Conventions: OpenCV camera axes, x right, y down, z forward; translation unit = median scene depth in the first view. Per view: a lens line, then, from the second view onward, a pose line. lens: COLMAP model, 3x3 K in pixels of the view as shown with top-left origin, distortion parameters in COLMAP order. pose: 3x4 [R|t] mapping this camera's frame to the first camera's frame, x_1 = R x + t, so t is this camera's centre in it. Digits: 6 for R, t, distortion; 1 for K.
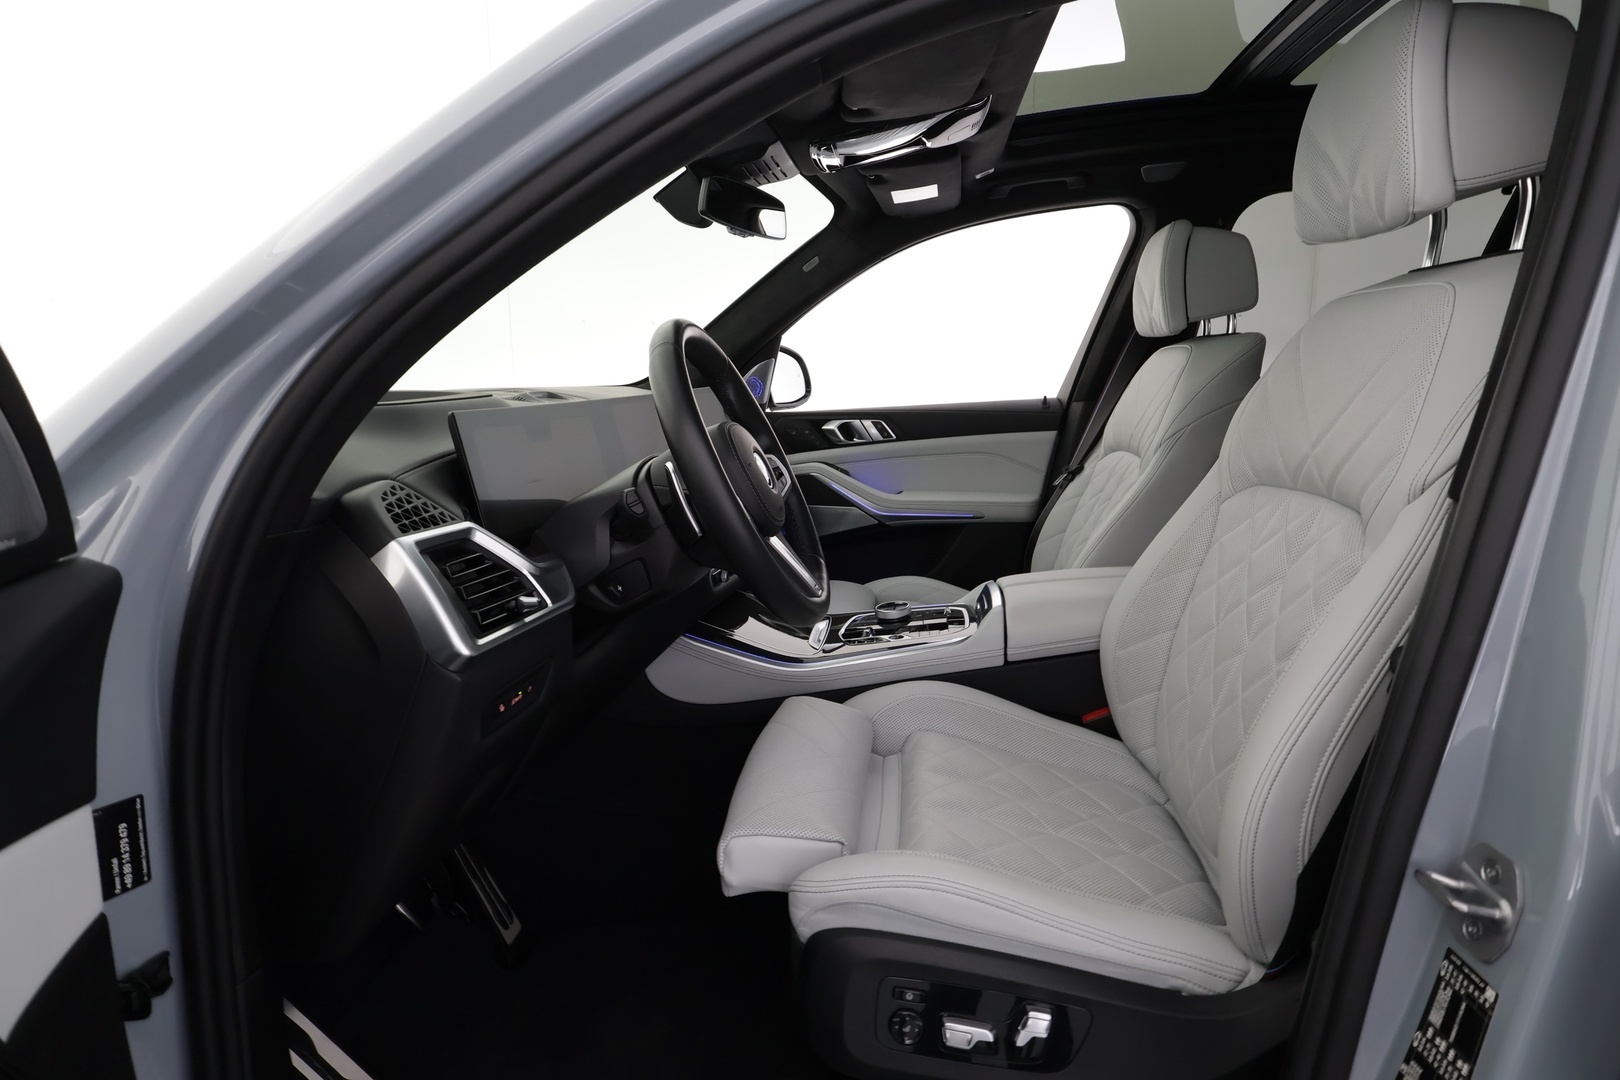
lens RADIAL K [[964.5, 0, 810.8], [0, 964.5, 539.5], [0, 0, 1]] dist [0.016169, -0.002094]
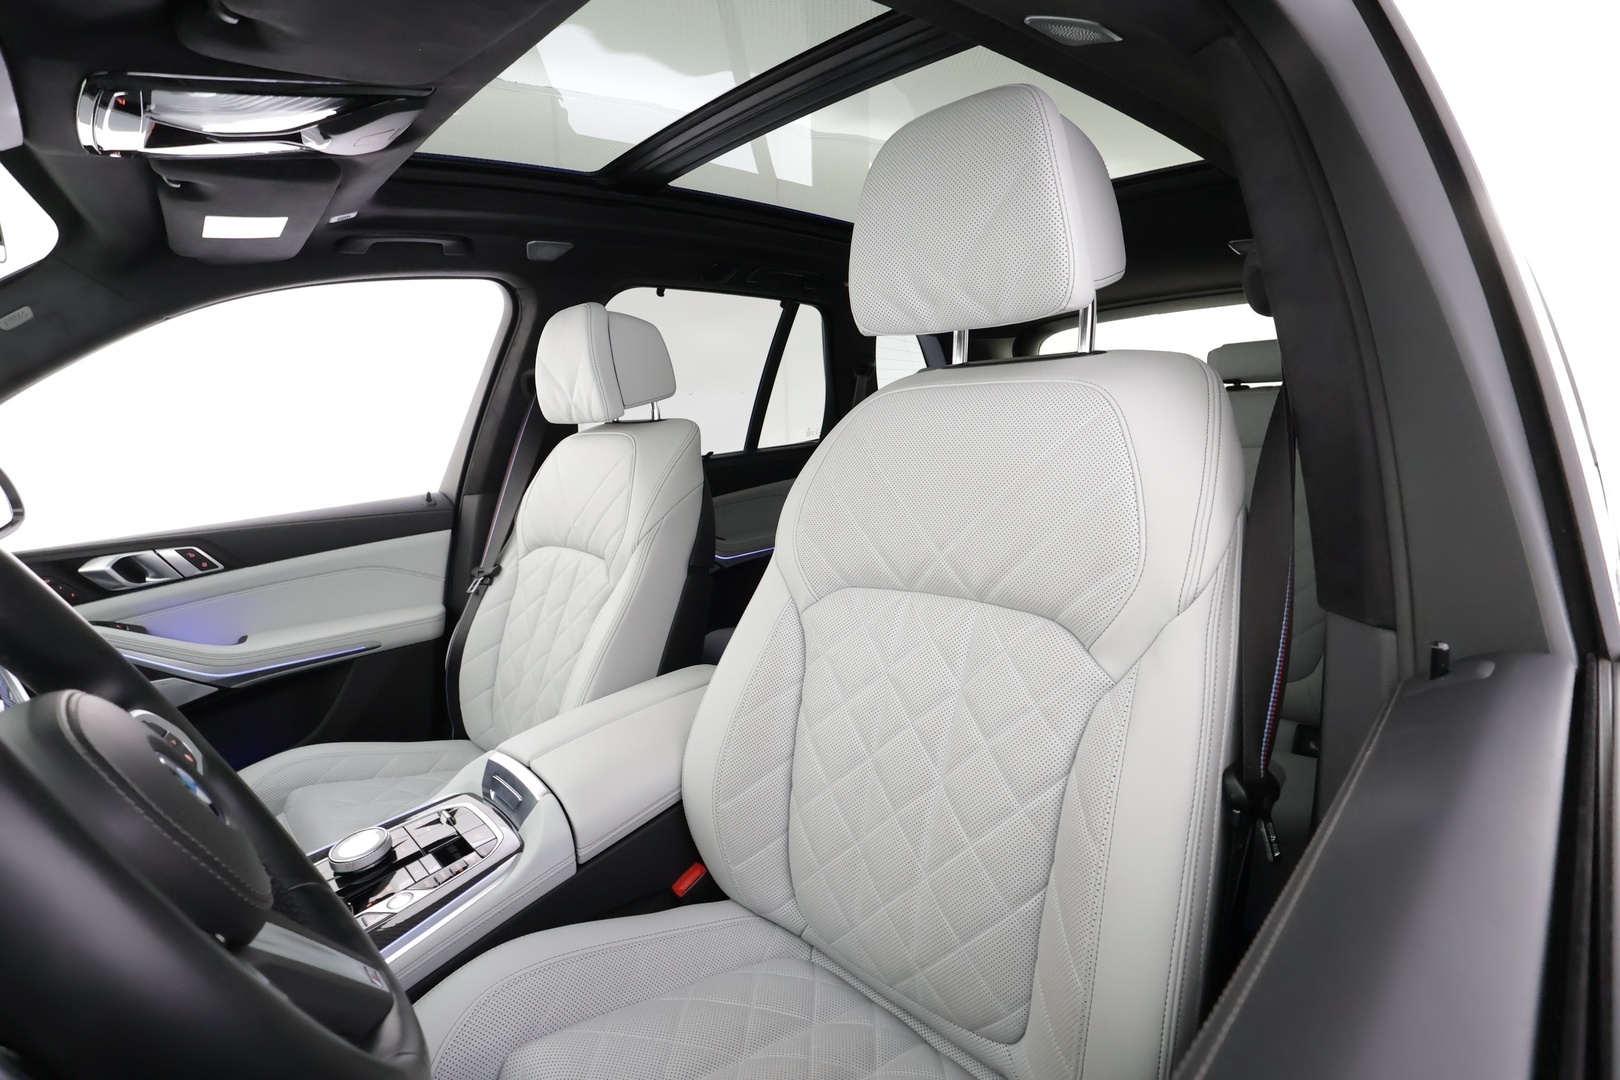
lens RADIAL K [[755.0, 0, 810.8], [0, 755.0, 537.7], [0, 0, 1]] dist [-0.000574, 0.000052]
pose [[0.635353, -0.140552, 0.759323, -0.066497], [0.168831, 0.984791, 0.041020, -0.086302], [-0.753540, 0.102135, 0.649420, 0.338397]]
